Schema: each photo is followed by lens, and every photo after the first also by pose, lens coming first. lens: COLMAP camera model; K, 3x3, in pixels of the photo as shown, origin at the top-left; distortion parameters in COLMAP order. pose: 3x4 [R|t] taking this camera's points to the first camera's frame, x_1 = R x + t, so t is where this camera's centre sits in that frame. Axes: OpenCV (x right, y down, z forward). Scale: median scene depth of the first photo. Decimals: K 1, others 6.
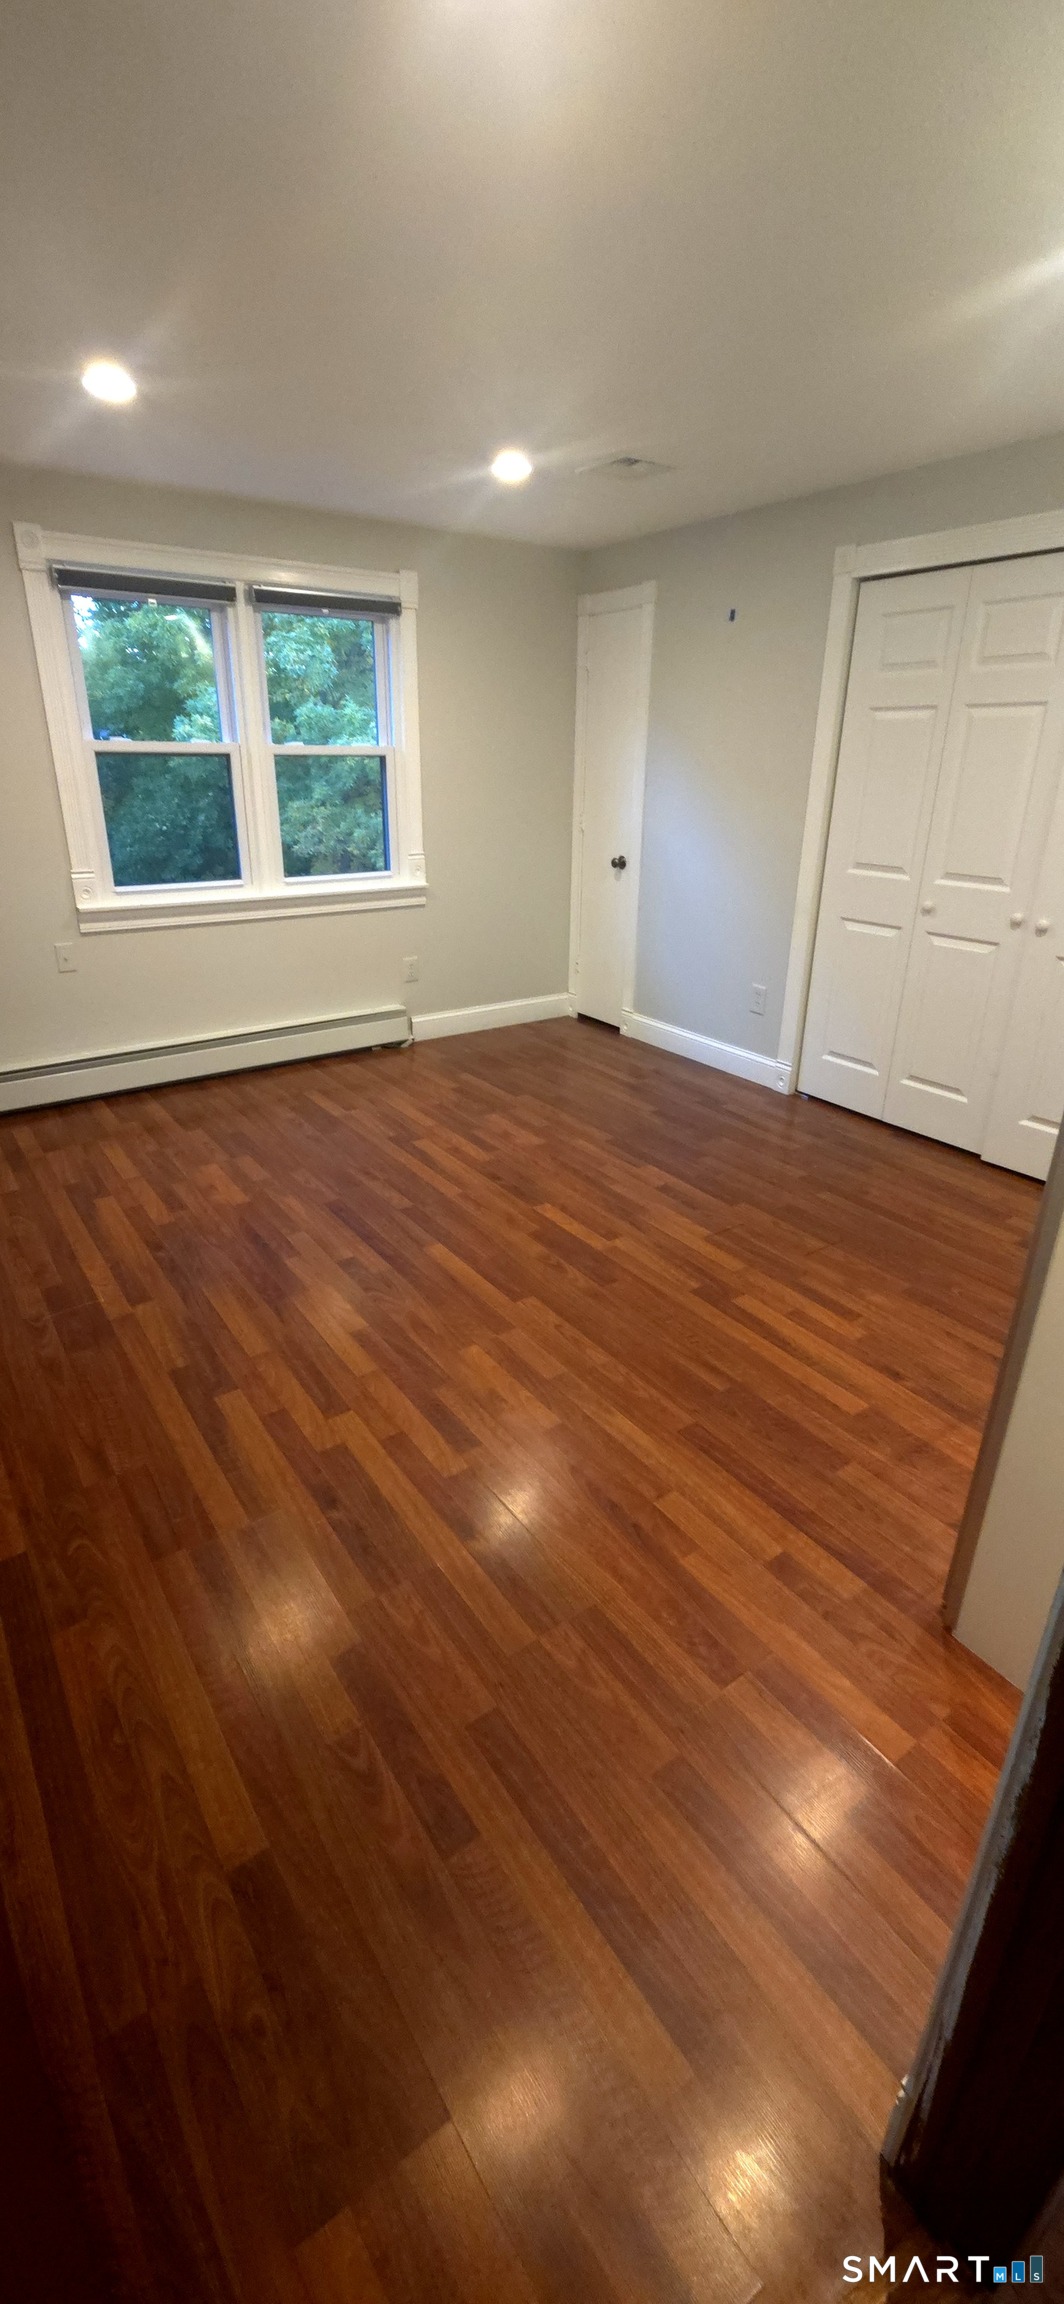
lens RADIAL K [[943.7, 0, 520.5], [0, 943.7, 1151.5], [0, 0, 1]] dist [0.001855, 0.000292]
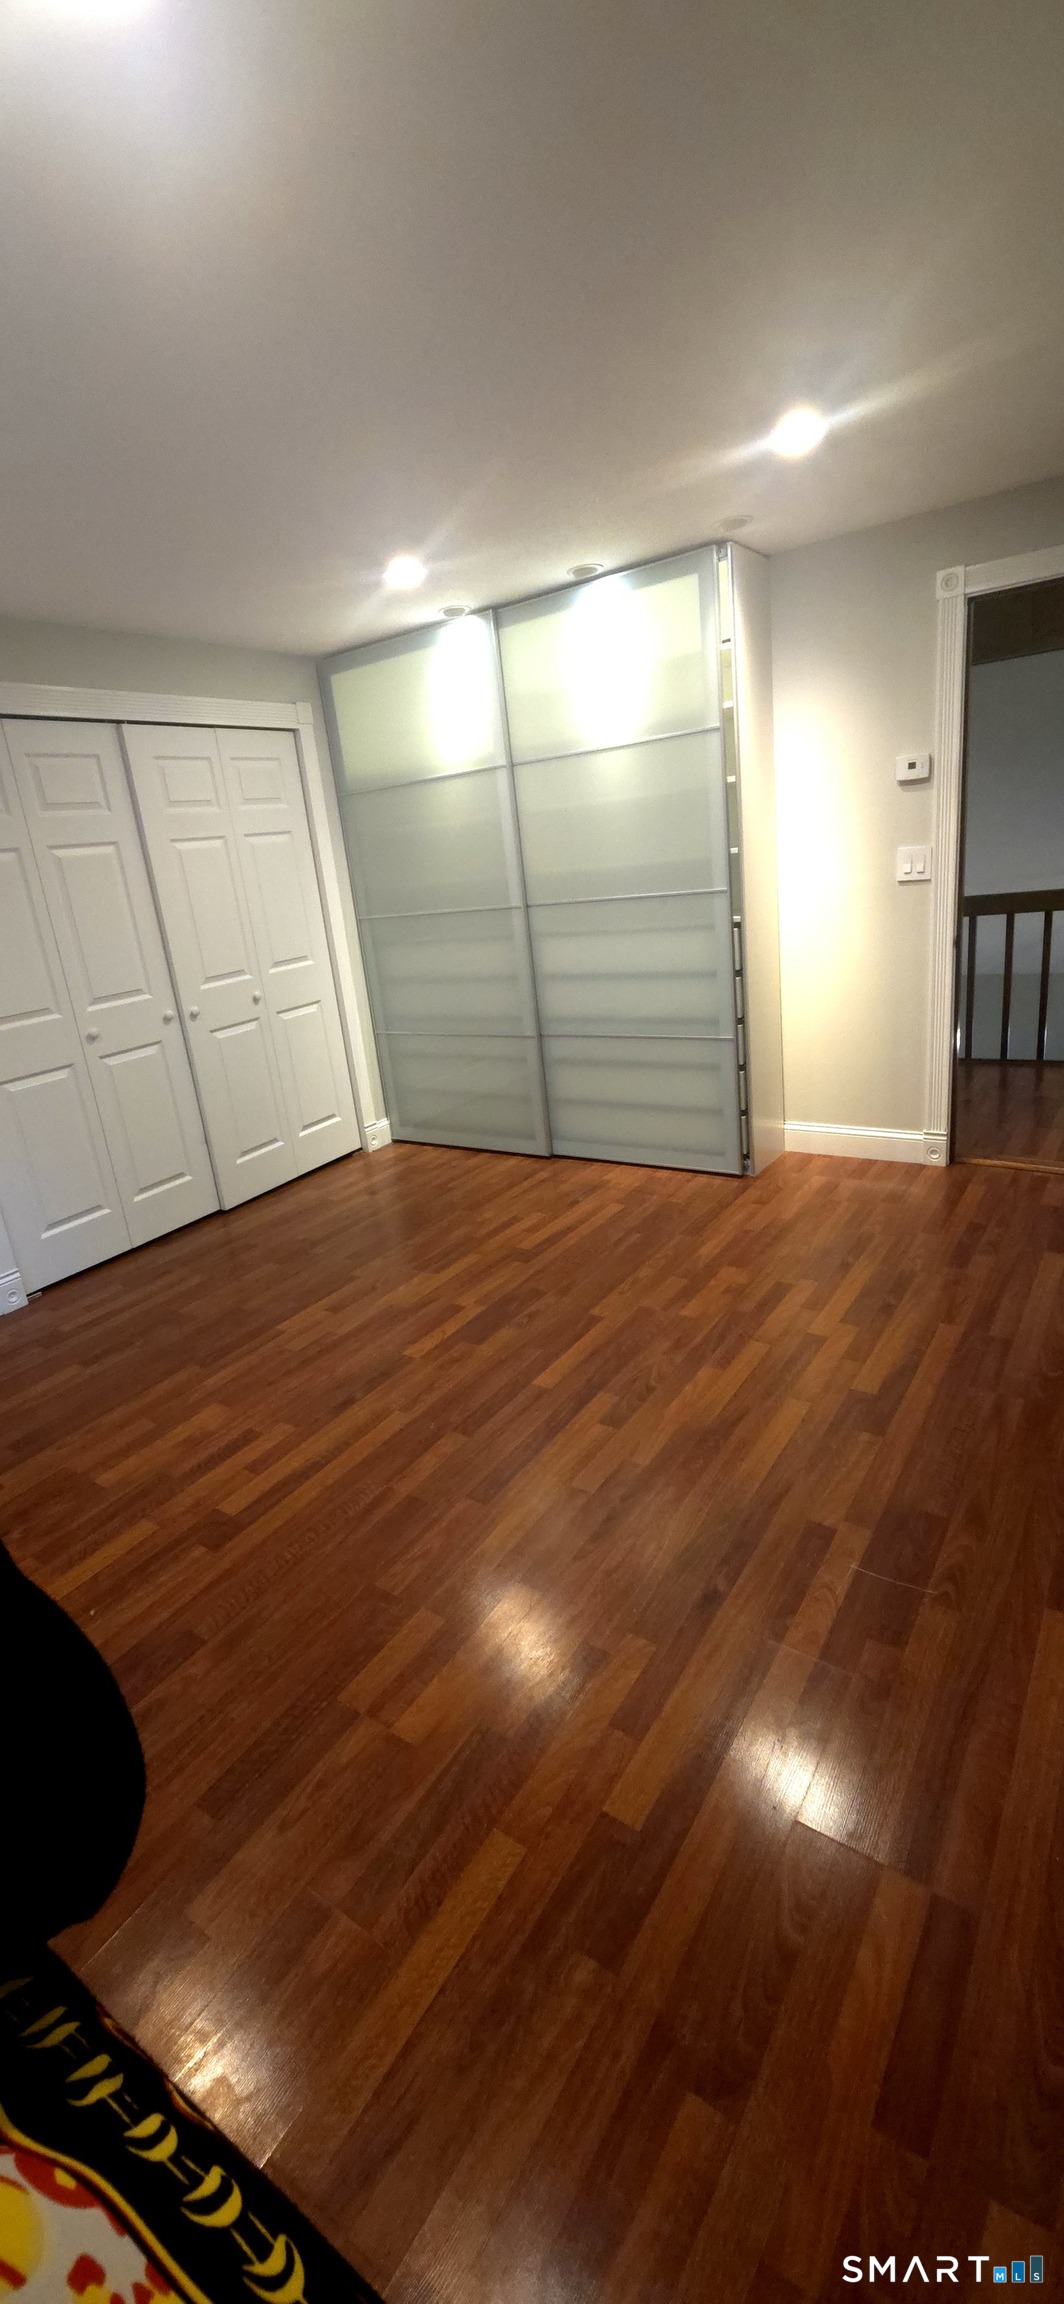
lens RADIAL K [[943.7, 0, 520.5], [0, 943.7, 1151.5], [0, 0, 1]] dist [0.001855, 0.000292]
pose [[-0.358728, -0.258300, 0.896992, -0.881520], [0.454086, 0.791294, 0.409462, -0.474433], [-0.815549, 0.554198, -0.166569, 1.118062]]
